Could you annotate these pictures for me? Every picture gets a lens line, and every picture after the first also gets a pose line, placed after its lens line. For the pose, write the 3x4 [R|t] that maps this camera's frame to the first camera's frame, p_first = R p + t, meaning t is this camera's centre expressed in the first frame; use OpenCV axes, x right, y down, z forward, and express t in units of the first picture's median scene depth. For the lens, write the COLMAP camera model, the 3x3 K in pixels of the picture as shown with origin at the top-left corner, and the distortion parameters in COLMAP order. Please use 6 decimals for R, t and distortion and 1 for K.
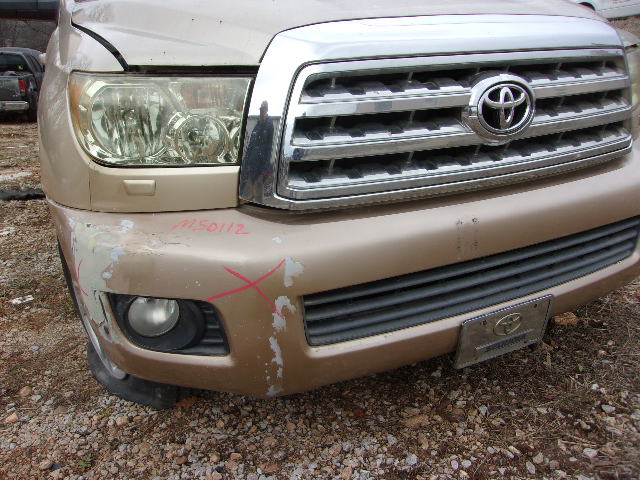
lens RADIAL K [[503.4, 0, 320.0], [0, 503.4, 240.0], [0, 0, 1]] dist [-0.004668, 0.014216]
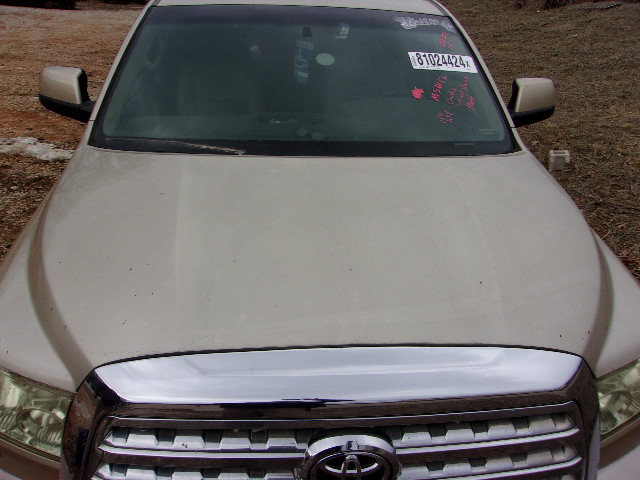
lens RADIAL K [[503.4, 0, 320.0], [0, 503.4, 240.0], [0, 0, 1]] dist [-0.004668, 0.014216]
pose [[0.930767, 0.227727, -0.286032, 0.446207], [-0.191083, 0.969974, 0.150457, -0.721317], [0.311707, -0.085384, 0.946334, 0.186699]]
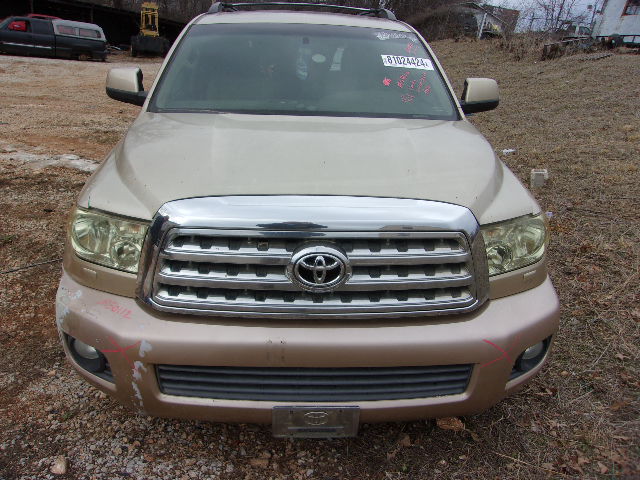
lens RADIAL K [[503.4, 0, 320.0], [0, 503.4, 240.0], [0, 0, 1]] dist [-0.004668, 0.014216]
pose [[0.921371, 0.205409, -0.329974, 0.760198], [-0.197105, 0.978616, 0.058823, -0.398295], [0.335001, 0.010842, 0.942155, -0.289017]]
